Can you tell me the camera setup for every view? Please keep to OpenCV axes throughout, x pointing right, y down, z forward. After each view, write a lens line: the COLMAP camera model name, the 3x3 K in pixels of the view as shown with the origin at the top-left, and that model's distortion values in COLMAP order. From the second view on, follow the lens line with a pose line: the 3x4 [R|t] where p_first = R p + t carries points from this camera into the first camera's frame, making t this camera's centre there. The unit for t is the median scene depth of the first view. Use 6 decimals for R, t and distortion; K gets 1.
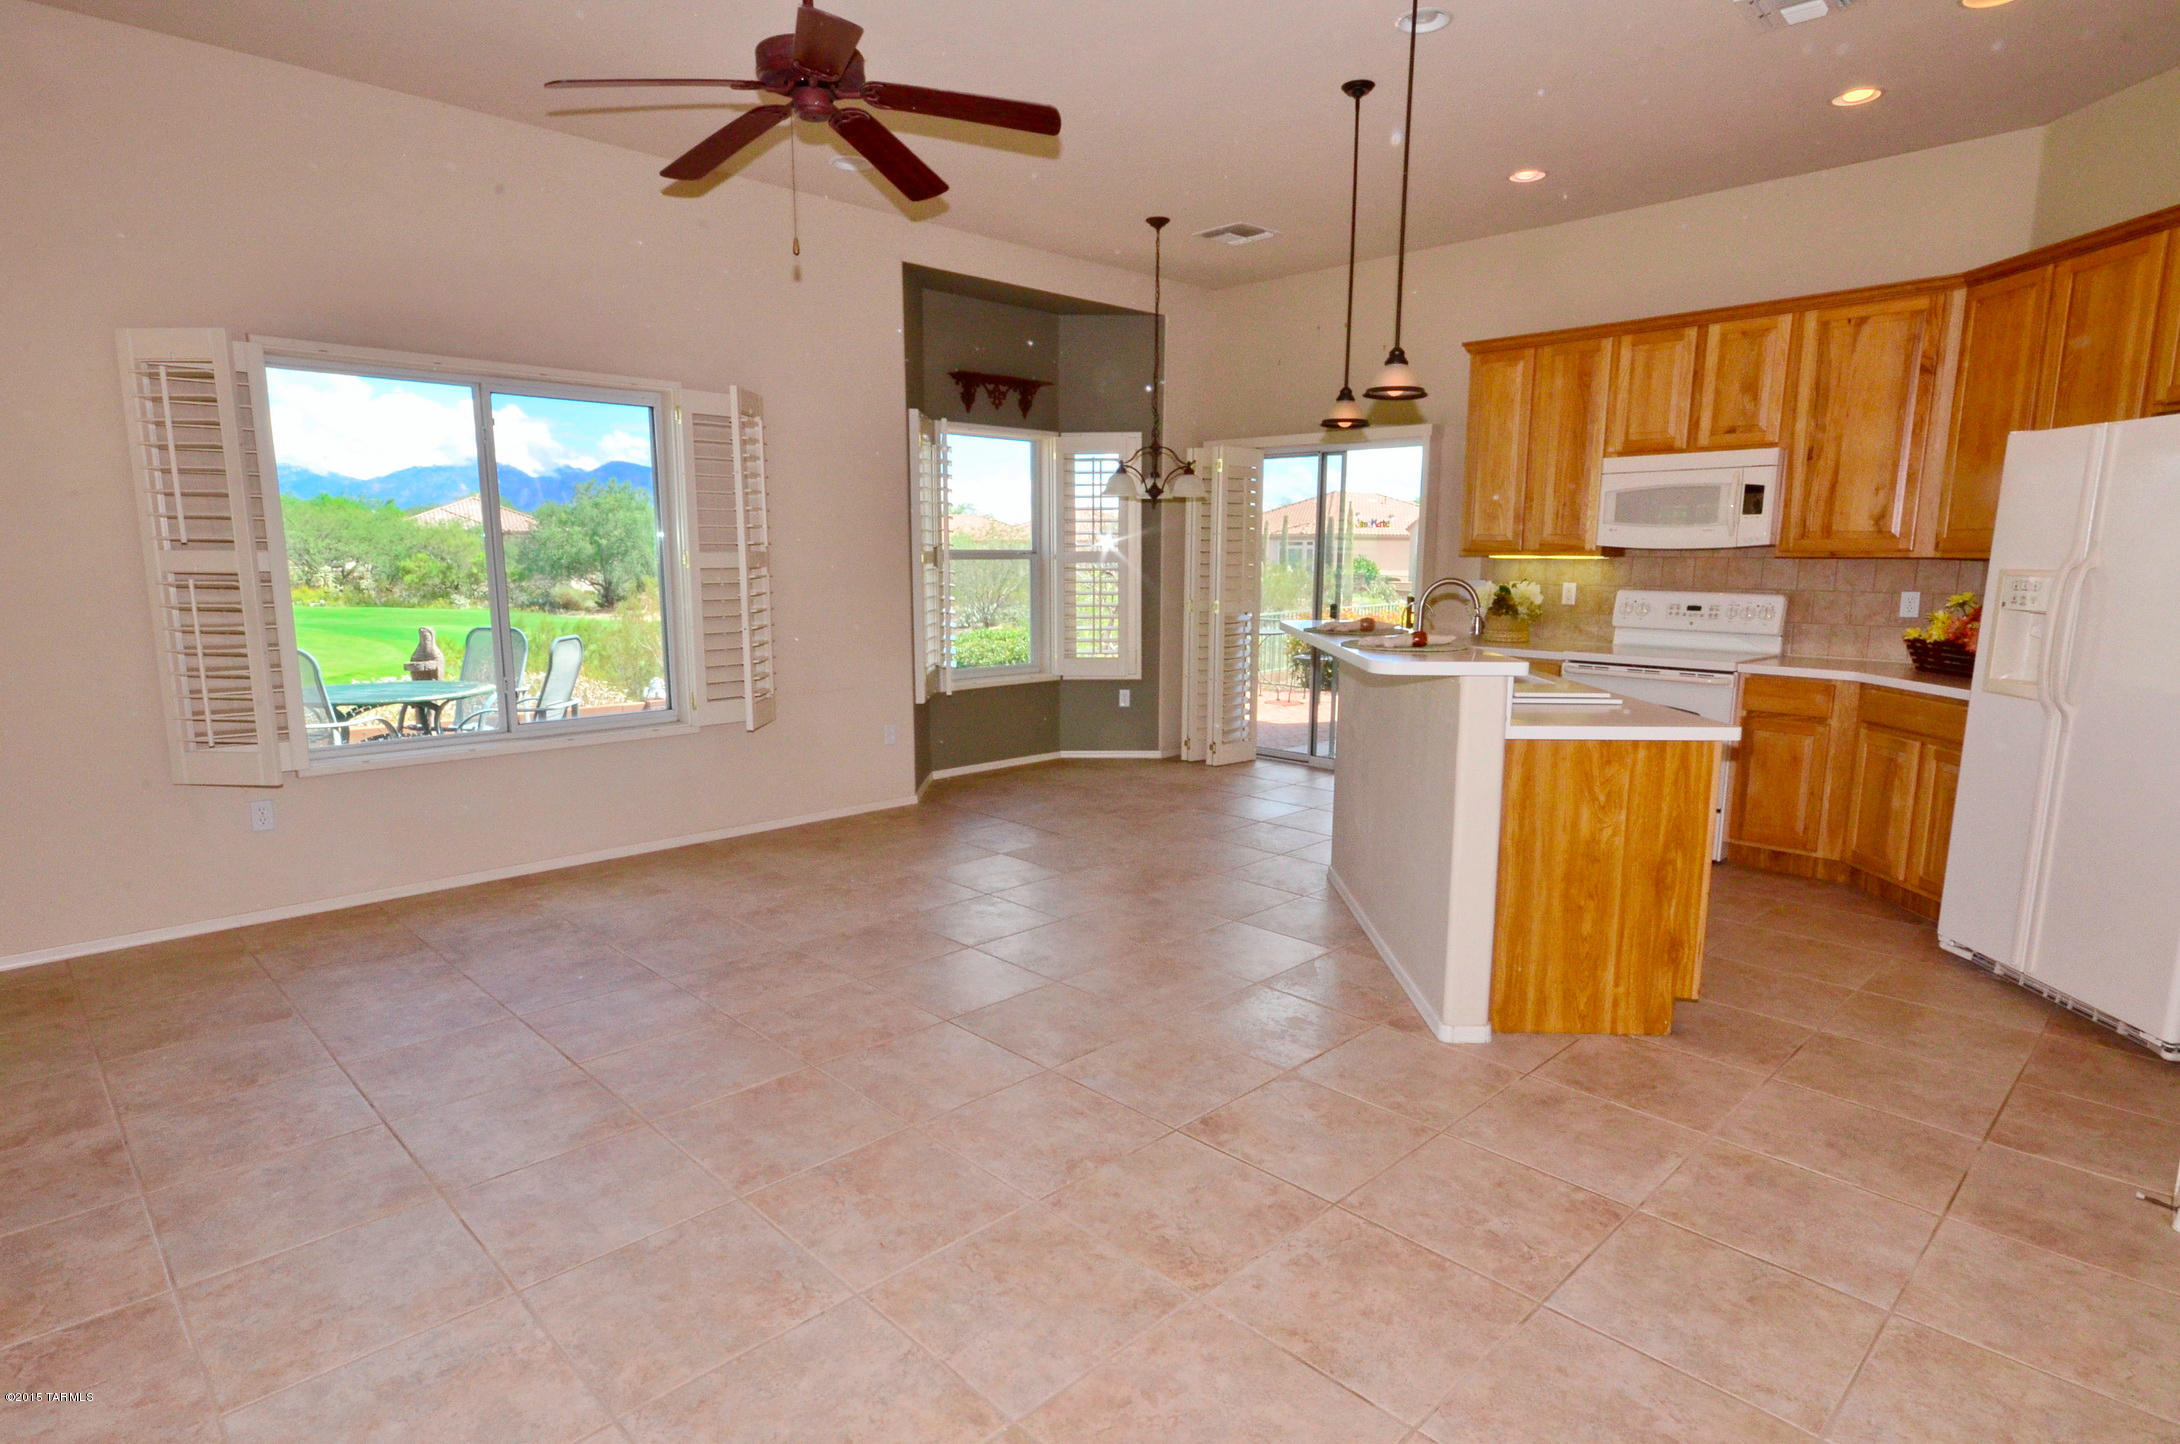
lens RADIAL K [[1151.7, 0, 1092.6], [0, 1151.7, 752.6], [0, 0, 1]] dist [0.013254, 0.004698]
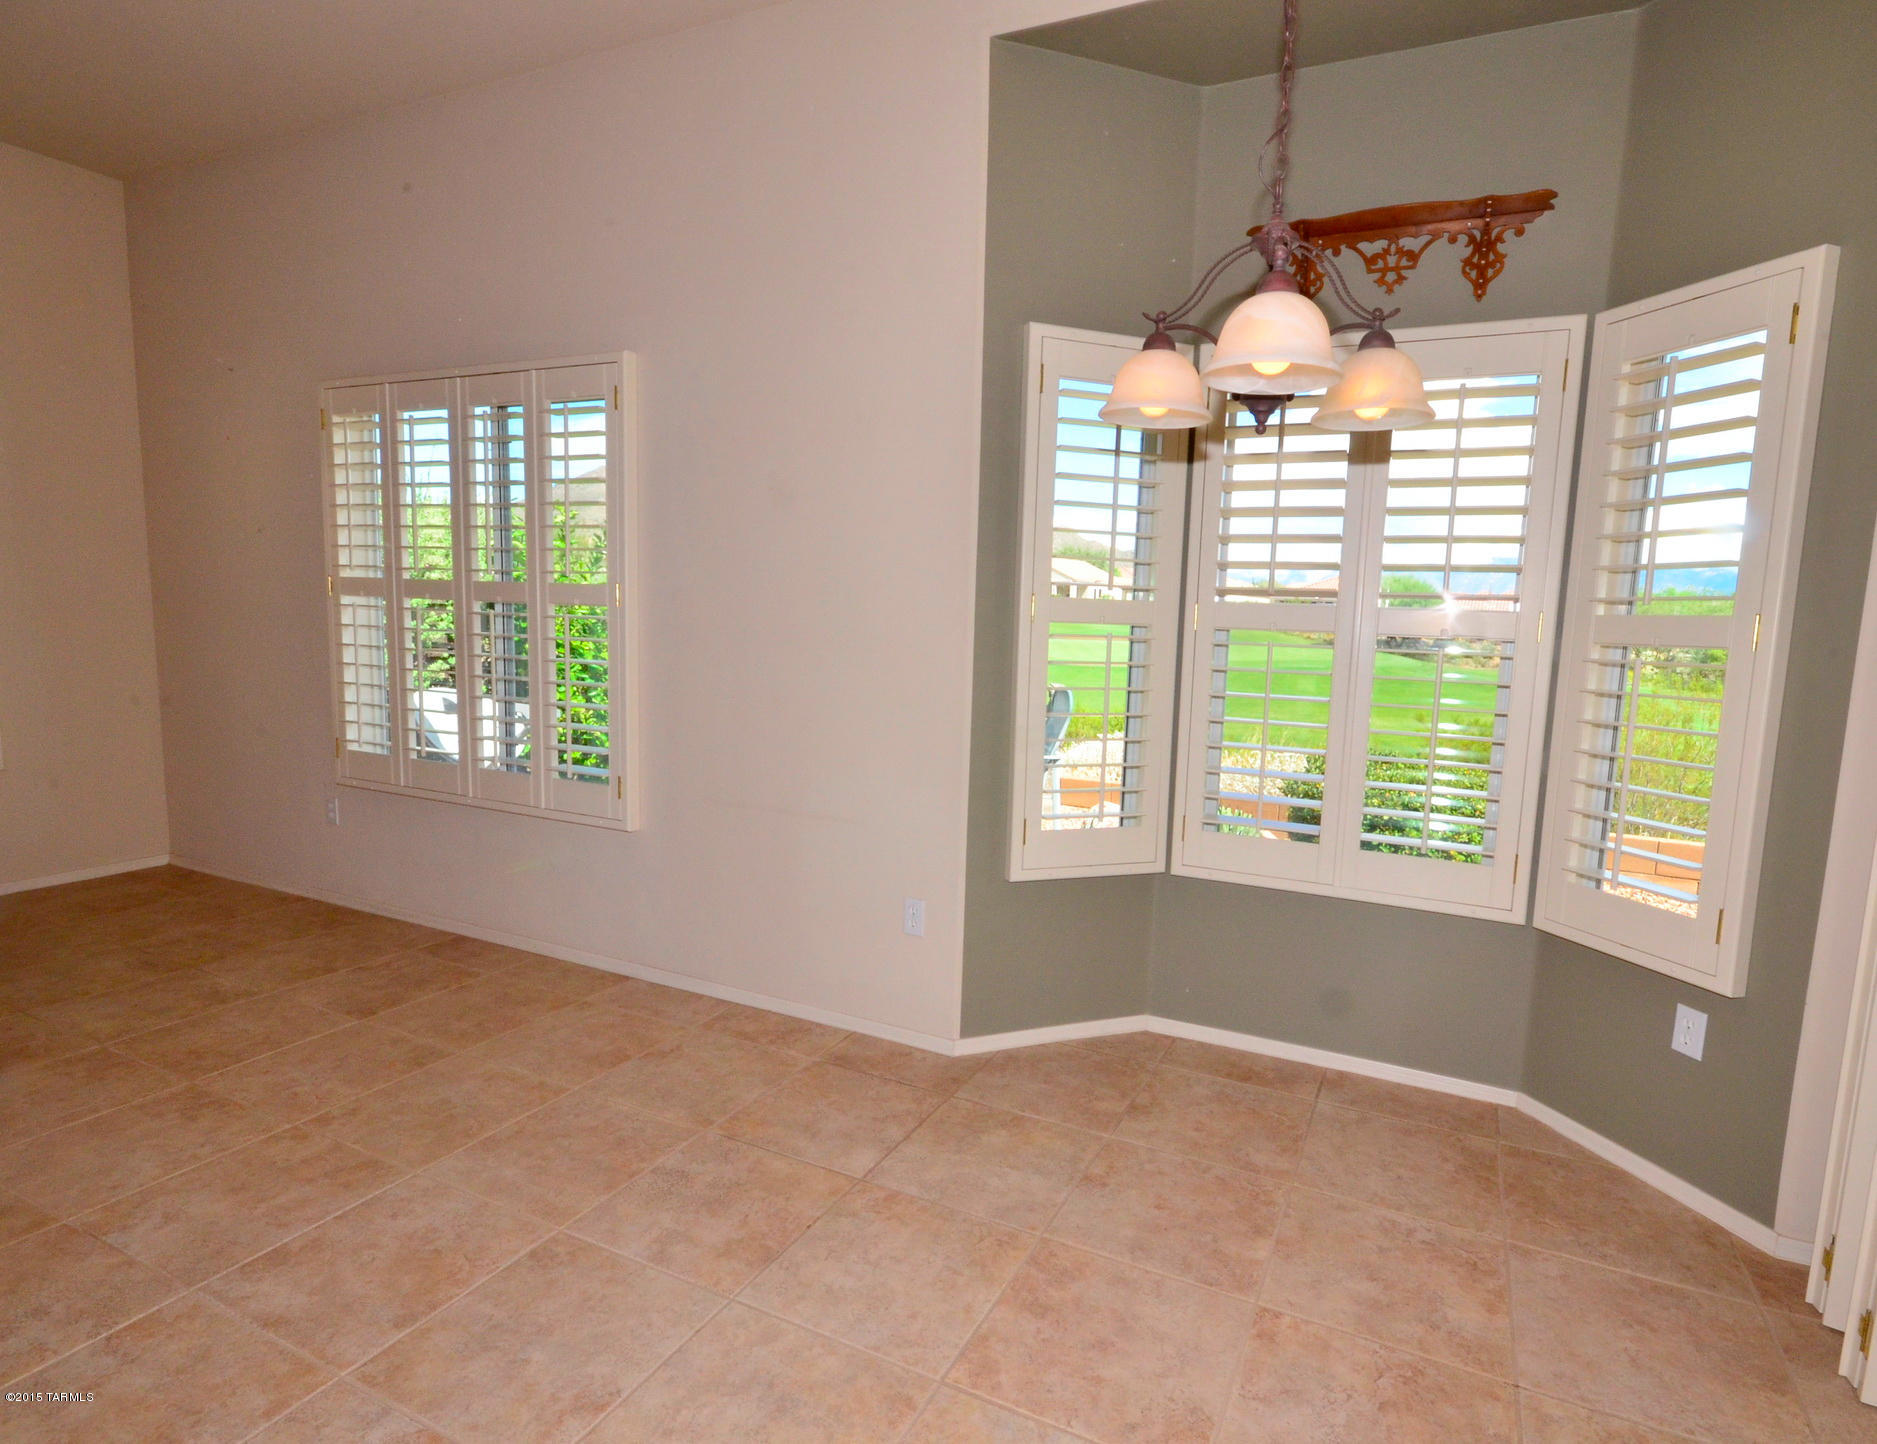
lens RADIAL K [[1024.8, 0, 961.6], [0, 1024.8, 717.6], [0, 0, 1]] dist [-0.005580, 0.001003]
pose [[0.322870, 0.126201, -0.937992, 0.348800], [-0.182906, 0.980707, 0.068989, -0.180732], [0.928601, 0.149290, 0.339724, 0.997024]]
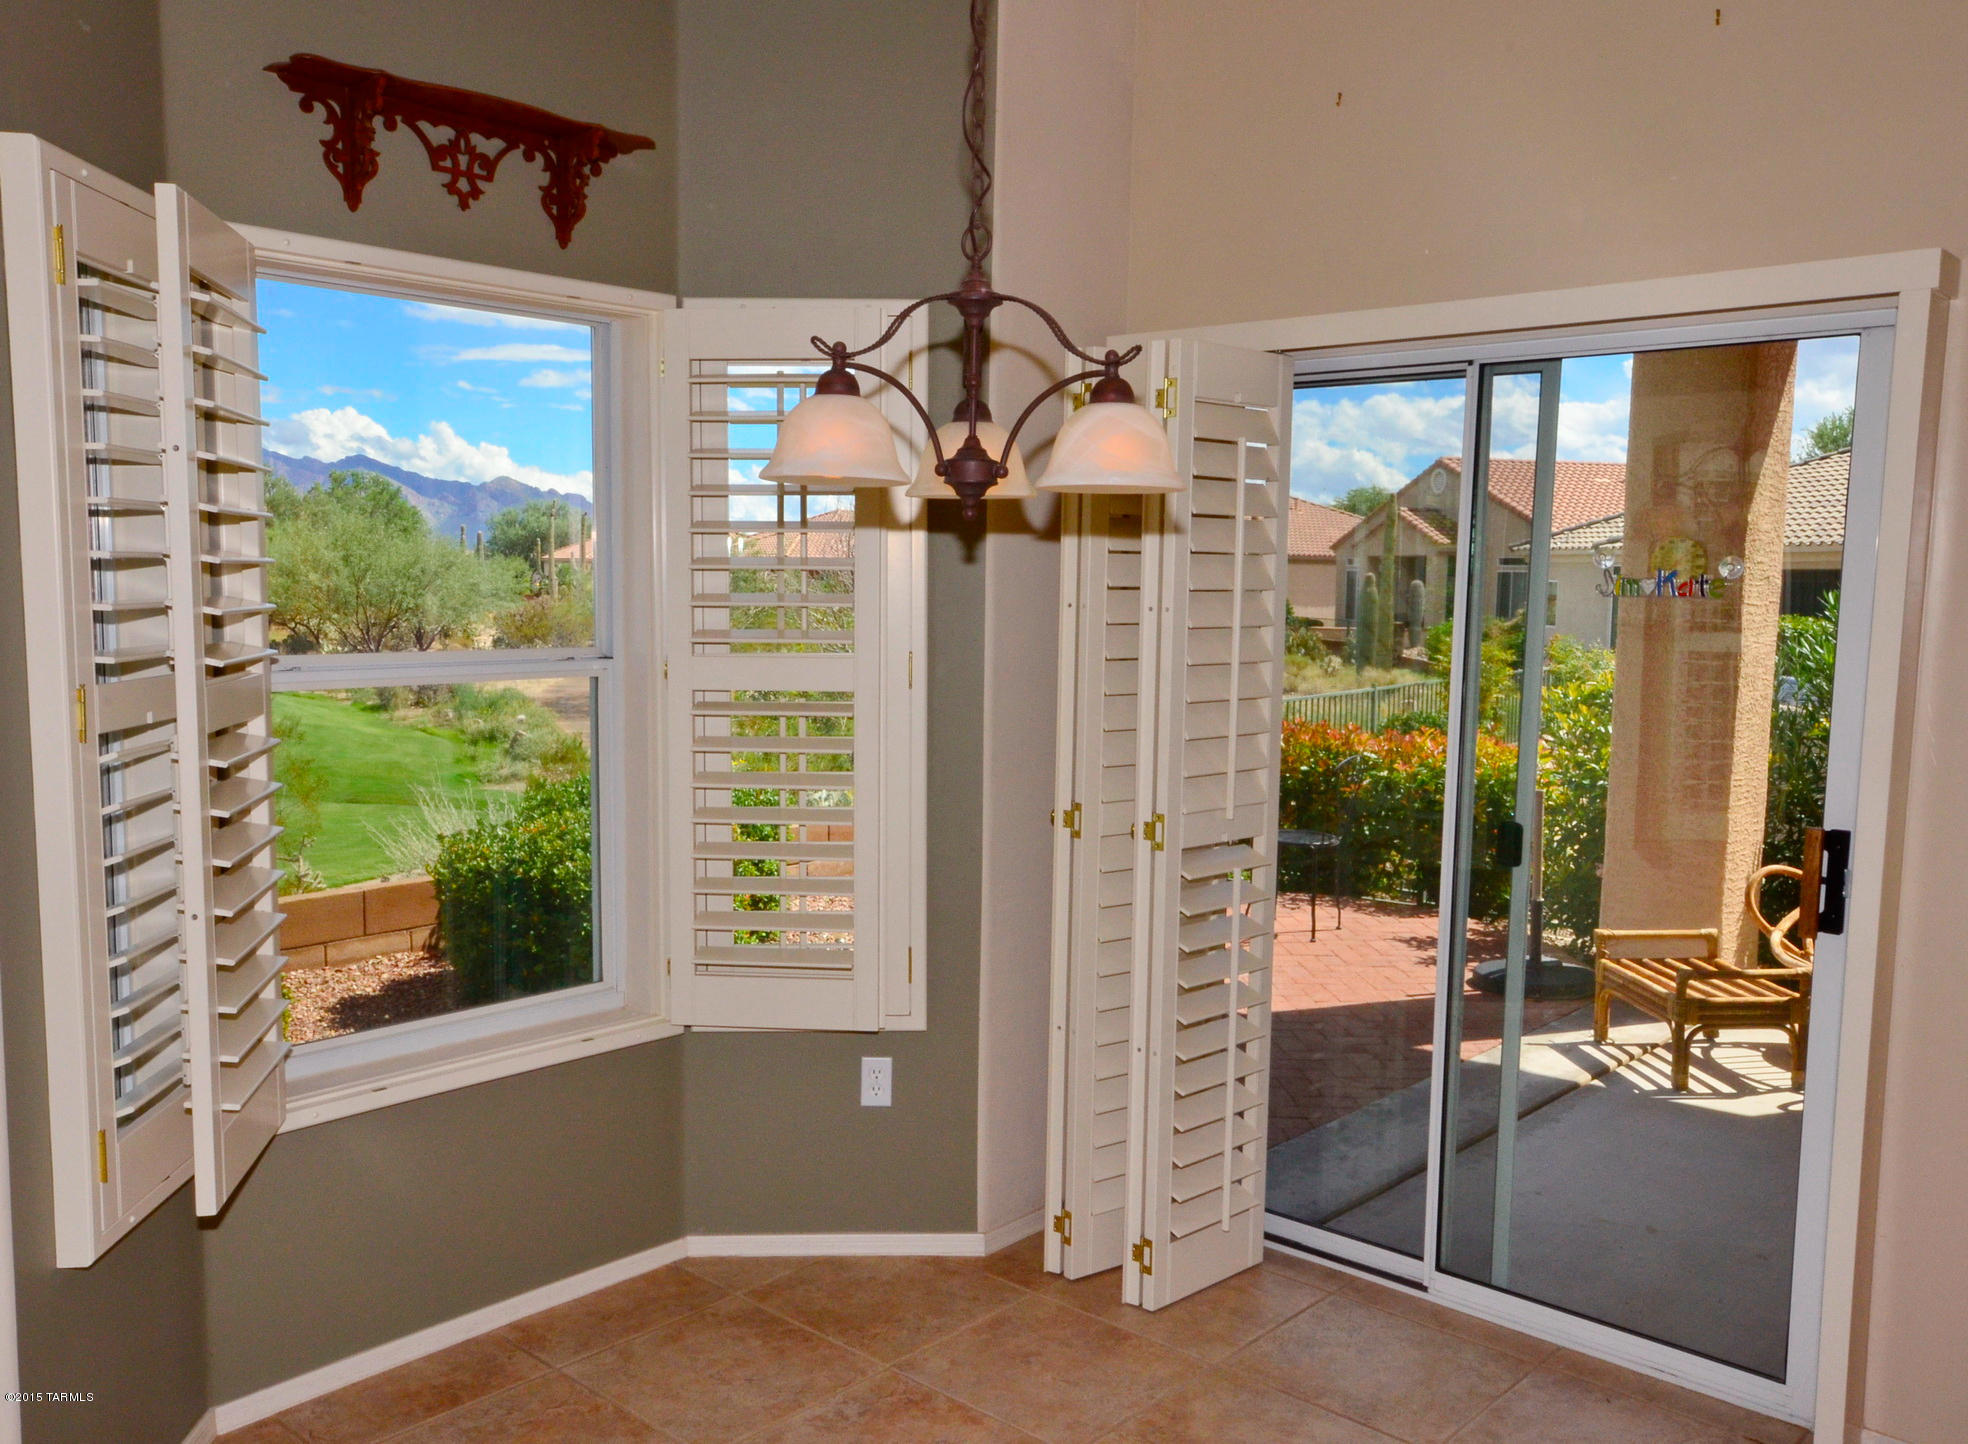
lens RADIAL K [[1637.5, 0, 920.4], [0, 1637.5, 763.4], [0, 0, 1]] dist [0.018975, 0.001292]
pose [[0.999453, 0.005653, 0.032594, 0.036504], [-0.003817, 0.998416, -0.056133, -0.167921], [-0.032860, 0.055977, 0.997891, 0.761384]]
